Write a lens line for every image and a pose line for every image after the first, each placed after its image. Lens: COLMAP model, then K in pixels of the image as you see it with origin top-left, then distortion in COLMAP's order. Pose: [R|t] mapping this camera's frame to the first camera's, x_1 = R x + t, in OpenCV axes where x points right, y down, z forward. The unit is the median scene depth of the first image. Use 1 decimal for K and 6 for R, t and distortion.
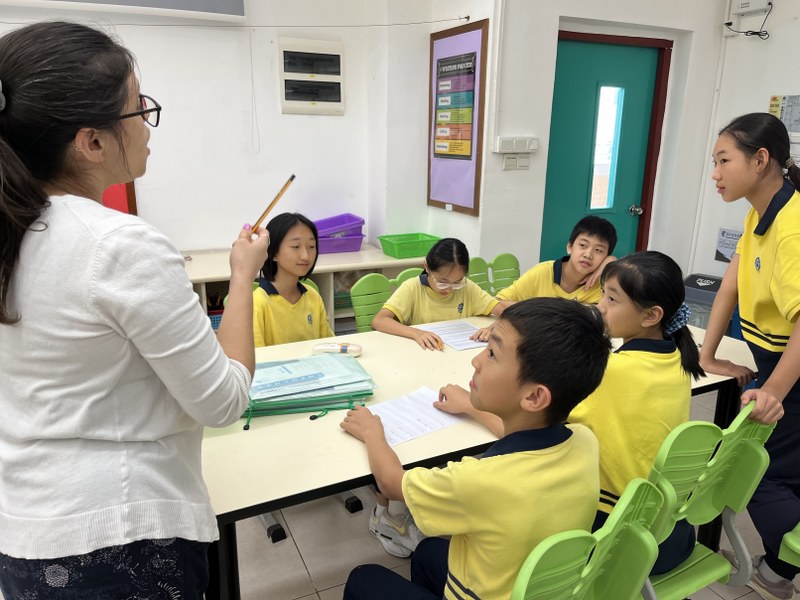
lens RADIAL K [[616.0, 0, 400.2], [0, 616.0, 299.5], [0, 0, 1]] dist [-0.003417, -0.009775]
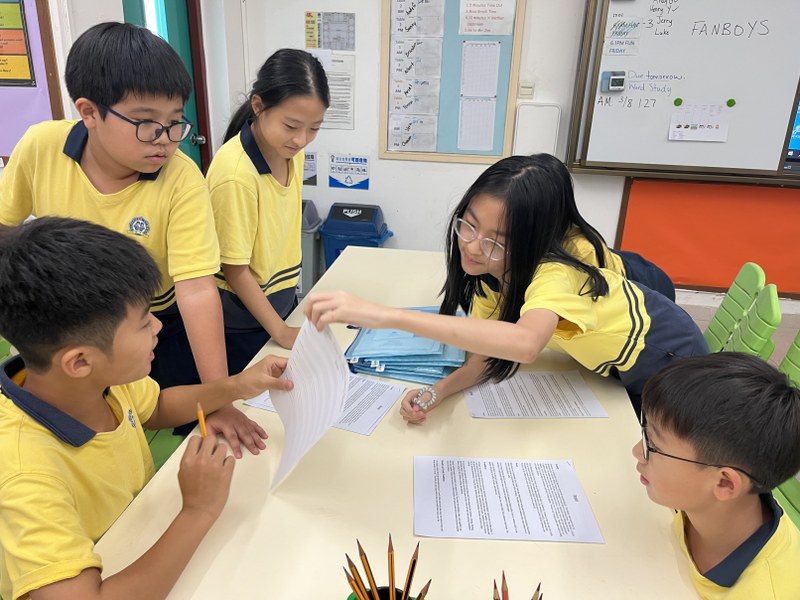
lens RADIAL K [[616.0, 0, 399.5], [0, 616.0, 301.6], [0, 0, 1]] dist [-0.003417, -0.009775]
pose [[0.623463, -0.276371, 0.731378, -0.160761], [0.177055, 0.961047, 0.212227, -0.066815], [-0.761542, -0.002822, 0.648110, 0.244760]]
